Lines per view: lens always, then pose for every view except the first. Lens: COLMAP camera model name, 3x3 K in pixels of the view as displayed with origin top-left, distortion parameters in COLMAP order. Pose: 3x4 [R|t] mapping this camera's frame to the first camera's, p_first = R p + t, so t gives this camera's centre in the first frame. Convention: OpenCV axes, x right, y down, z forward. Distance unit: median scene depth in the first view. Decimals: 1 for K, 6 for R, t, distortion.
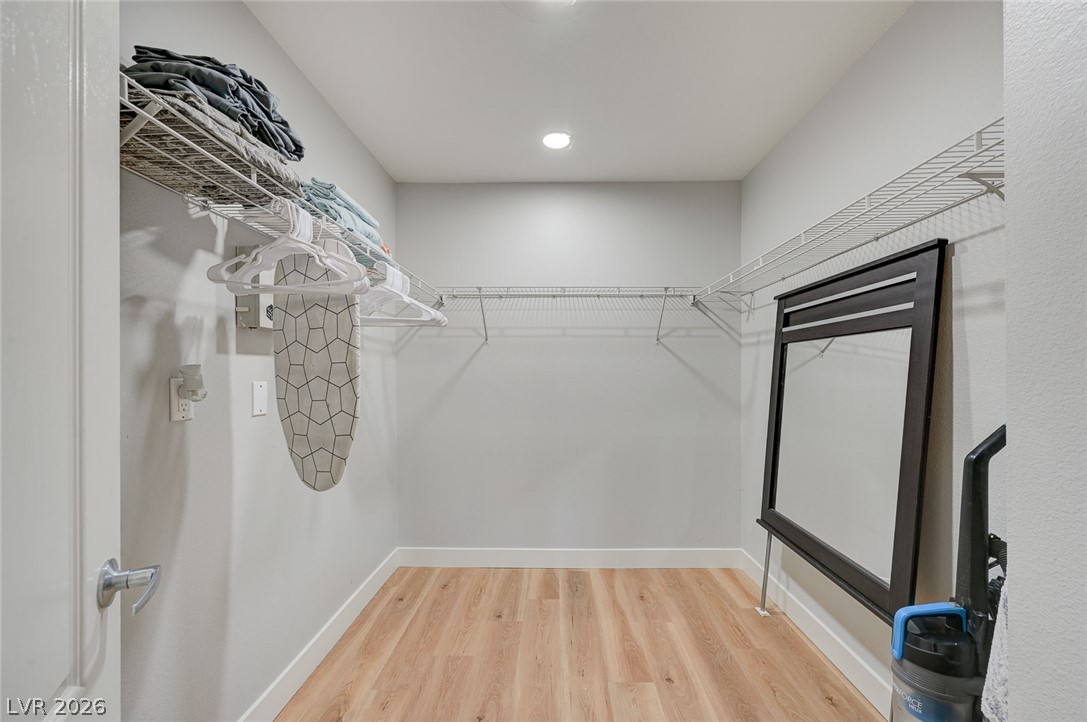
lens RADIAL K [[432.6, 0, 547.0], [0, 432.6, 376.3], [0, 0, 1]] dist [0.000219, 0.000228]
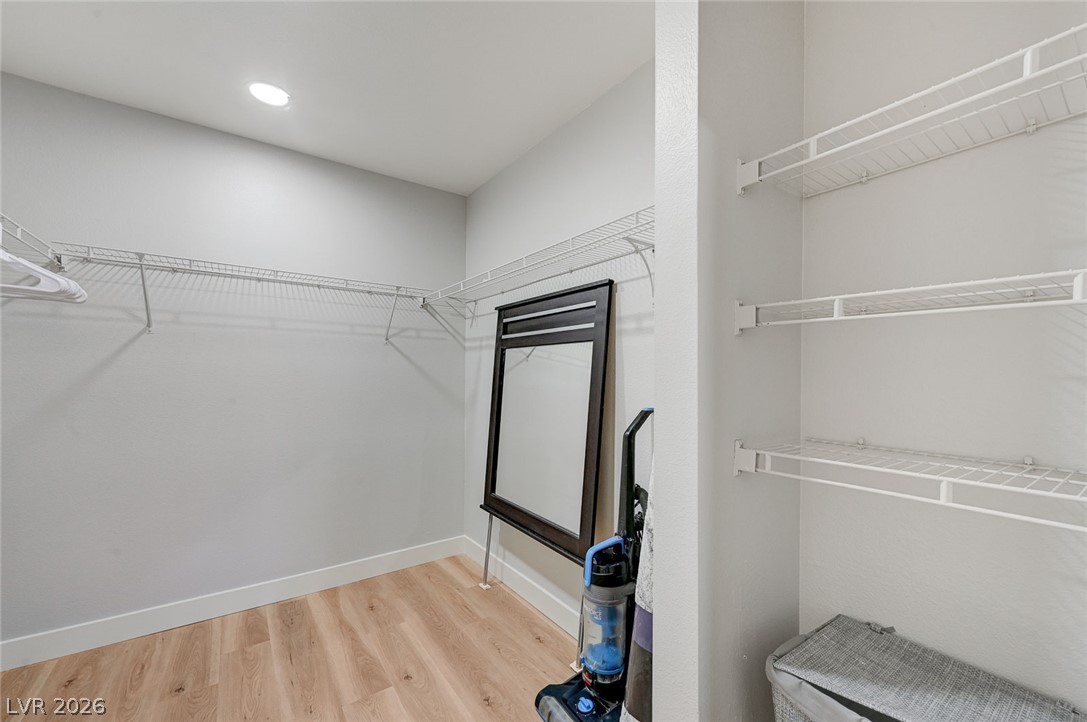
lens RADIAL K [[436.0, 0, 551.5], [0, 436.0, 382.0], [0, 0, 1]] dist [0.001009, 0.000074]
pose [[0.797900, -0.002810, 0.602783, -0.048059], [-0.004163, 0.999940, 0.010173, 0.000256], [-0.602775, -0.010626, 0.797840, -0.006590]]
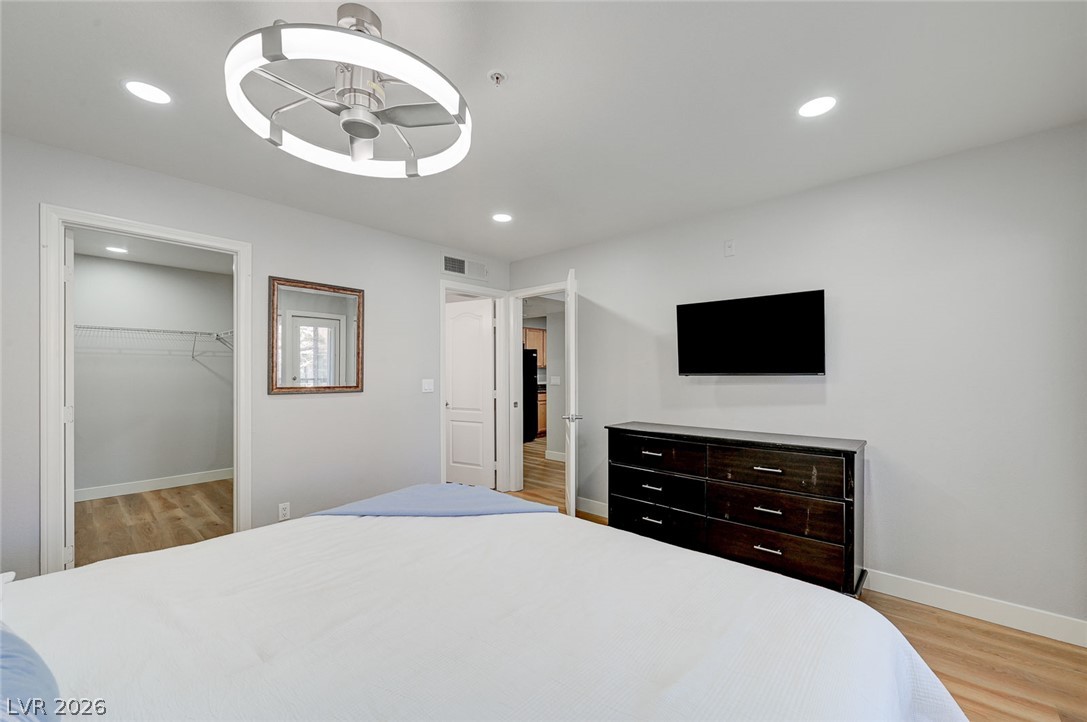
lens RADIAL K [[426.4, 0, 546.1], [0, 426.4, 376.0], [0, 0, 1]] dist [-0.001070, -0.000051]
pose [[0.652087, -0.001632, 0.758142, -0.158778], [0.002969, 0.999996, -0.000401, -0.002469], [-0.758138, 0.002513, 0.652089, -1.546247]]
